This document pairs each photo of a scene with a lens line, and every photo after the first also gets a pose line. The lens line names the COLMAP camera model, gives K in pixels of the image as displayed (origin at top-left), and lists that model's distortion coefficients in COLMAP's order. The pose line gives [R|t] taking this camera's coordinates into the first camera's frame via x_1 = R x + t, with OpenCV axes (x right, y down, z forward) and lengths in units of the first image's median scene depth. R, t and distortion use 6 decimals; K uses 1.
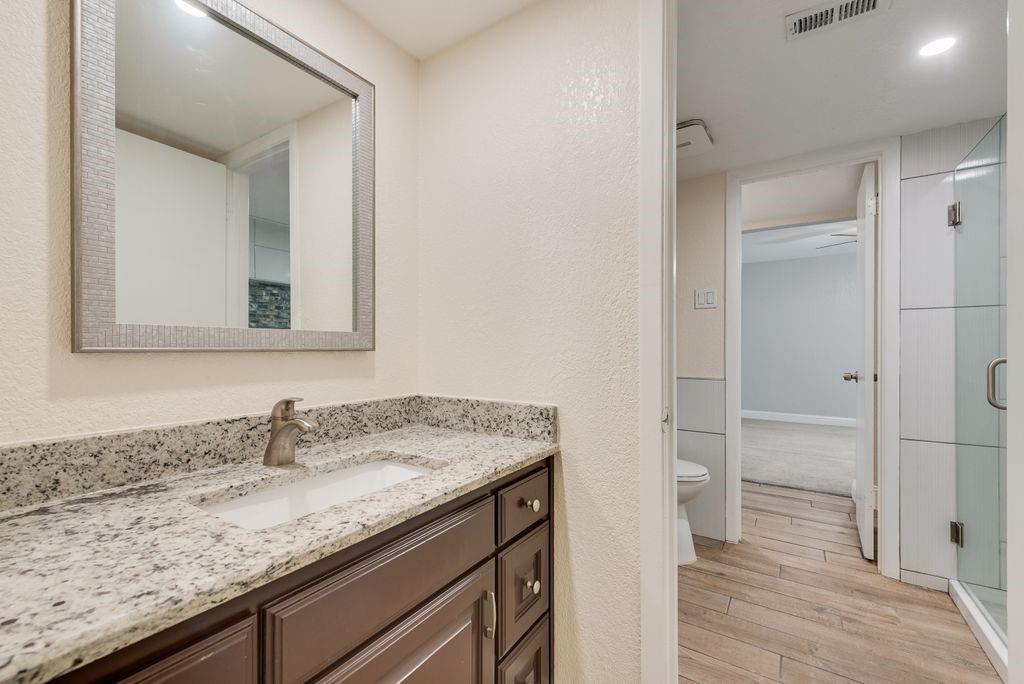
lens RADIAL K [[410.6, 0, 520.7], [0, 410.6, 344.3], [0, 0, 1]] dist [0.008525, -0.000734]
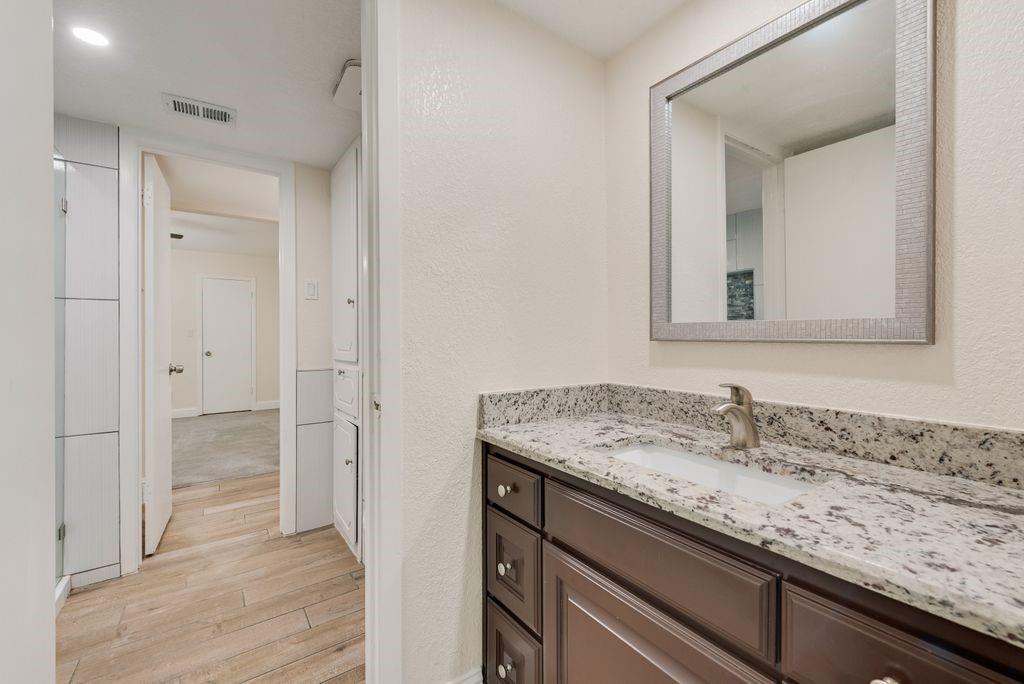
lens RADIAL K [[410.6, 0, 511.2], [0, 410.6, 337.6], [0, 0, 1]] dist [0.008525, -0.000734]
pose [[-0.335961, 0.003401, -0.941870, 1.078396], [0.001335, 0.999994, 0.003135, 0.004697], [0.941875, -0.000204, -0.335963, 1.540660]]
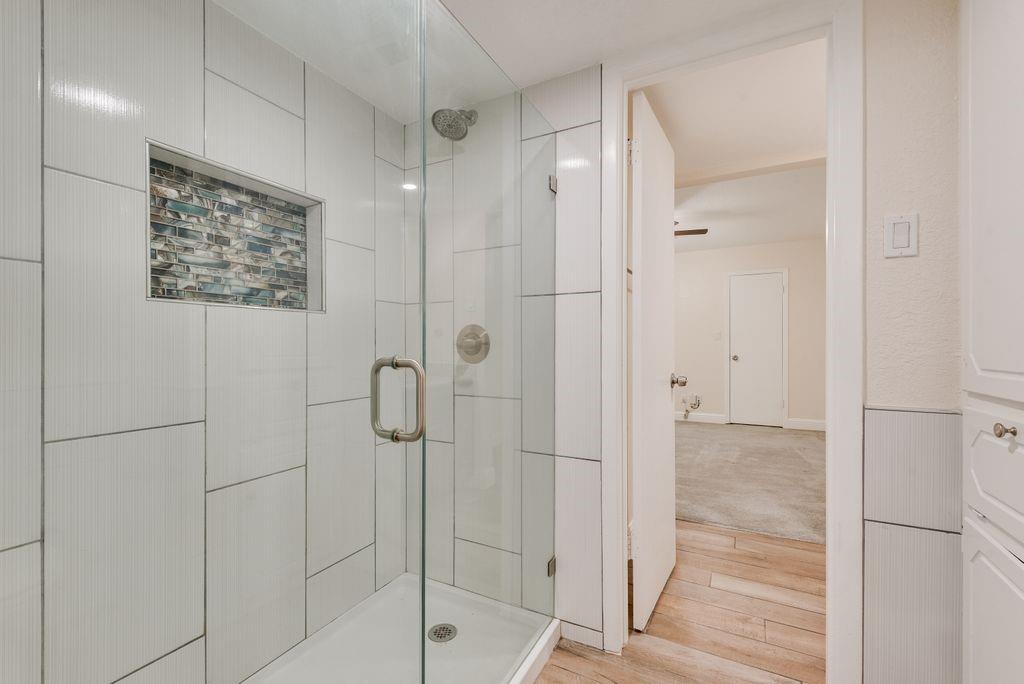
lens RADIAL K [[410.6, 0, 519.2], [0, 410.6, 343.0], [0, 0, 1]] dist [0.008525, -0.000734]
pose [[-0.995990, 0.004092, -0.089368, 0.770260], [0.003612, 0.999978, 0.005533, 0.006728], [0.089389, 0.005188, -0.995983, 1.173862]]
